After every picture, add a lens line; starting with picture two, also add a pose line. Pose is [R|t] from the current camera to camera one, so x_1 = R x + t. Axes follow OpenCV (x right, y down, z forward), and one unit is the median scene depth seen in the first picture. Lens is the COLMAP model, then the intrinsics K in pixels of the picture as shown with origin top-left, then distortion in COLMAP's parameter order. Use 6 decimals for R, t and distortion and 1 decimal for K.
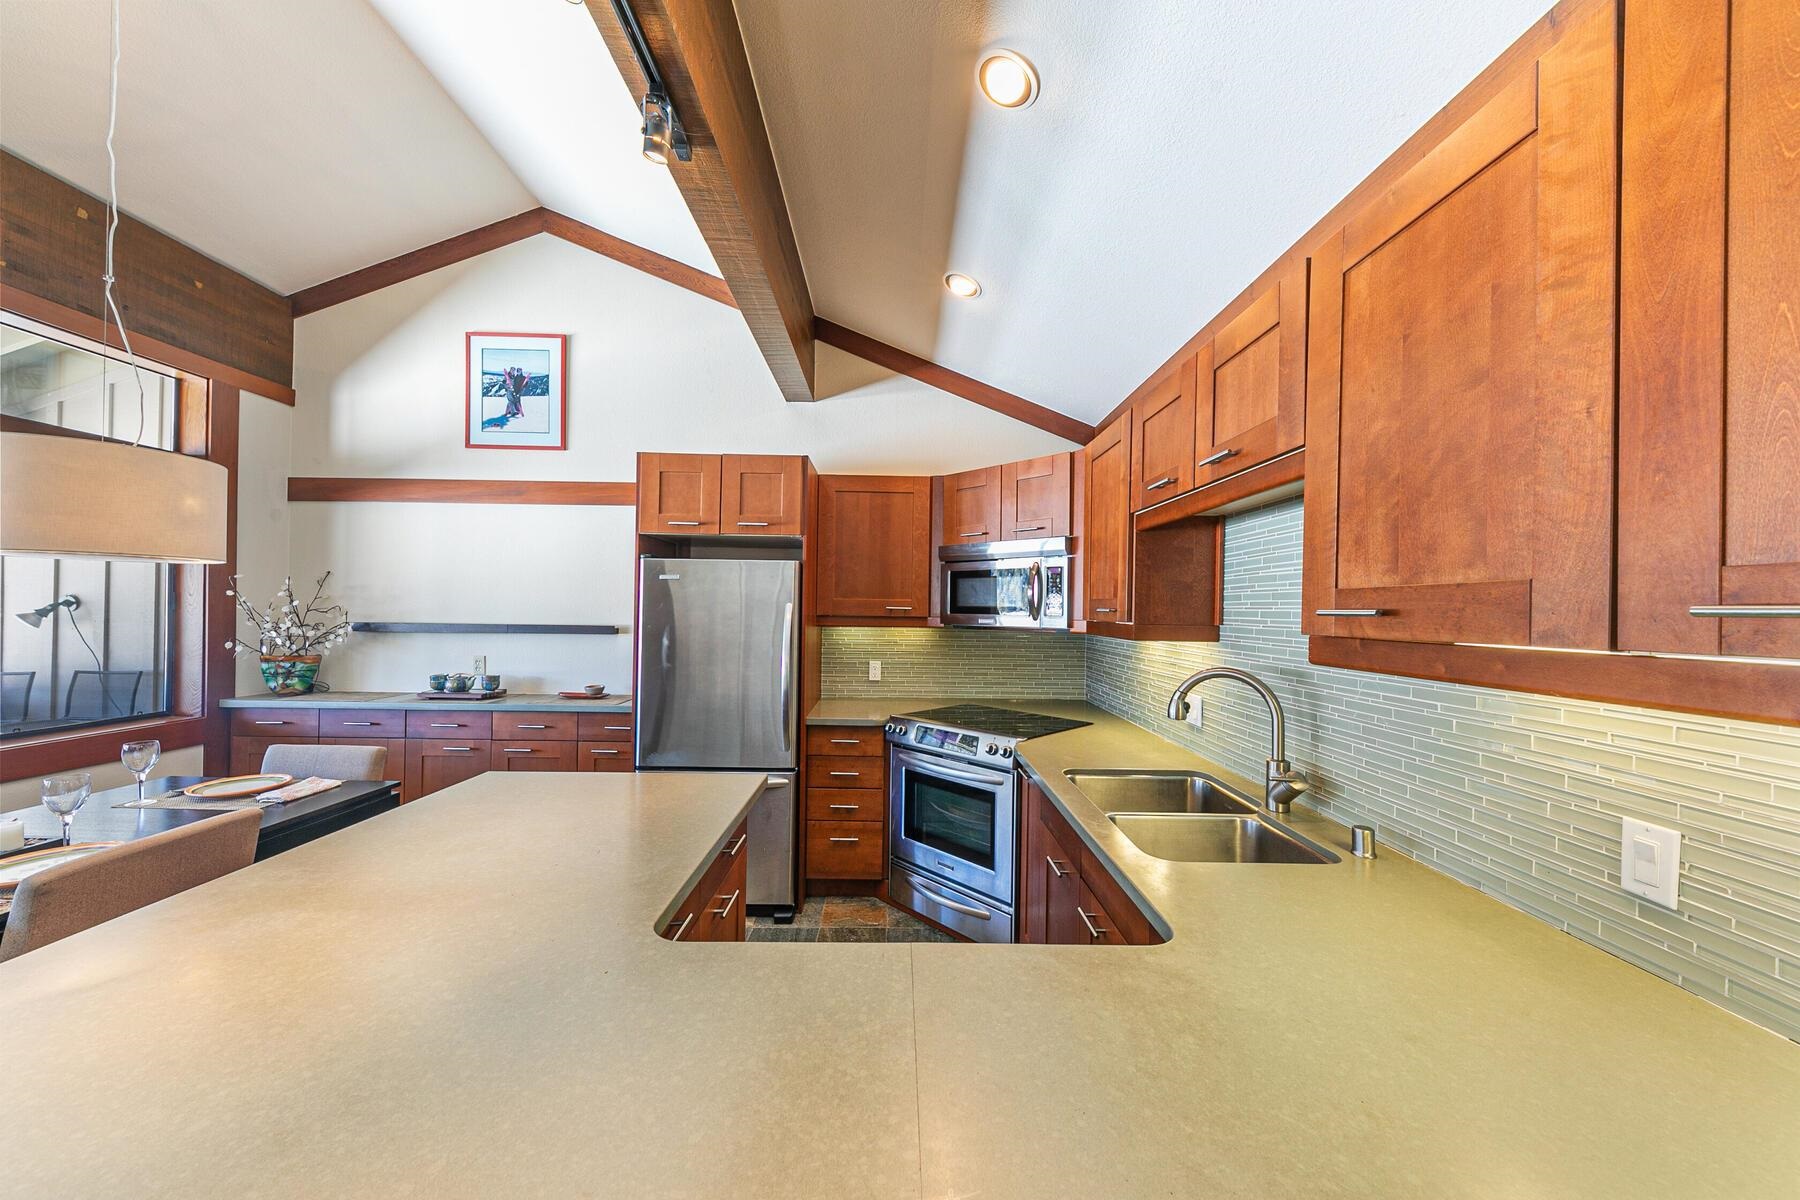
lens RADIAL K [[627.5, 0, 891.8], [0, 627.5, 603.9], [0, 0, 1]] dist [0.008247, -0.003371]
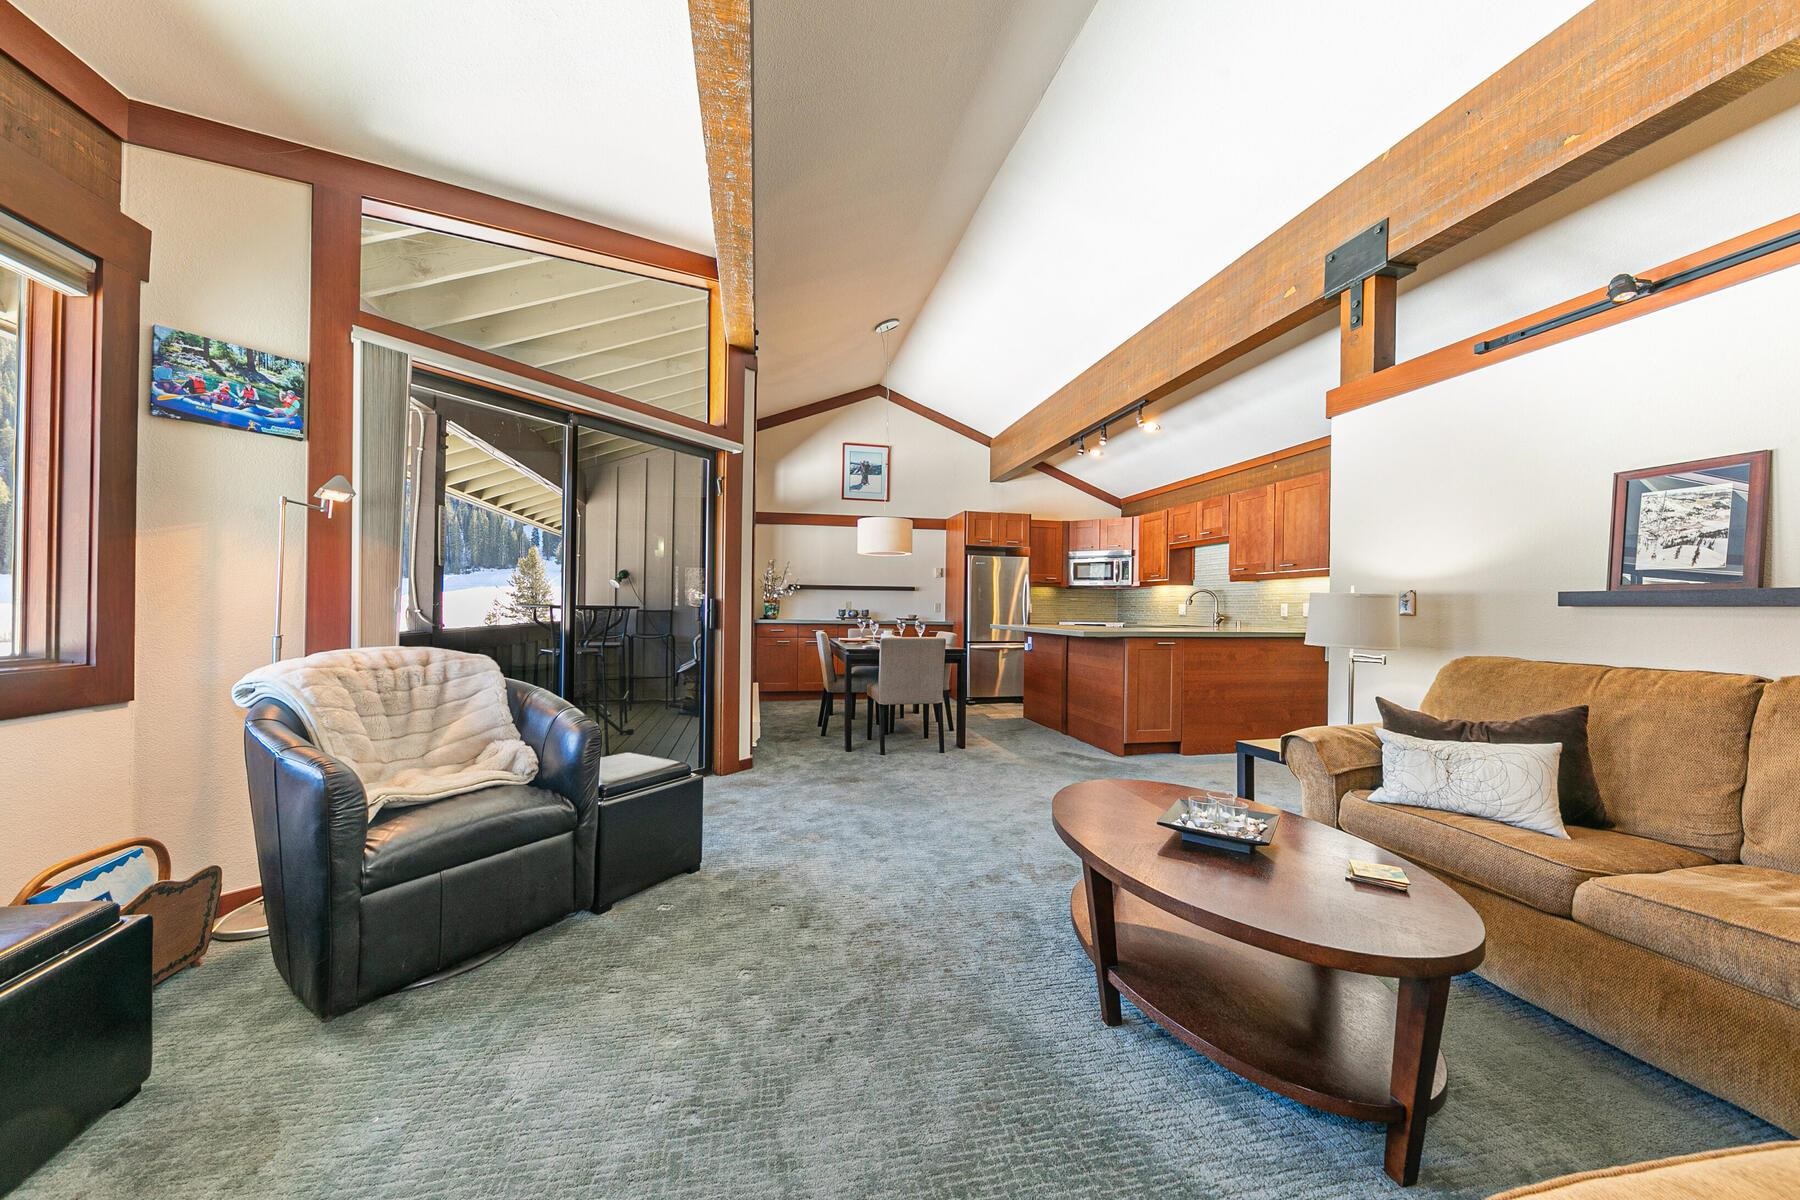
lens RADIAL K [[627.5, 0, 907.8], [0, 627.5, 604.5], [0, 0, 1]] dist [0.008247, -0.003371]
pose [[0.974375, -0.003388, 0.224905, -1.138058], [0.001473, 0.999961, 0.008682, 0.092313], [-0.224925, -0.008128, 0.974342, -1.263604]]
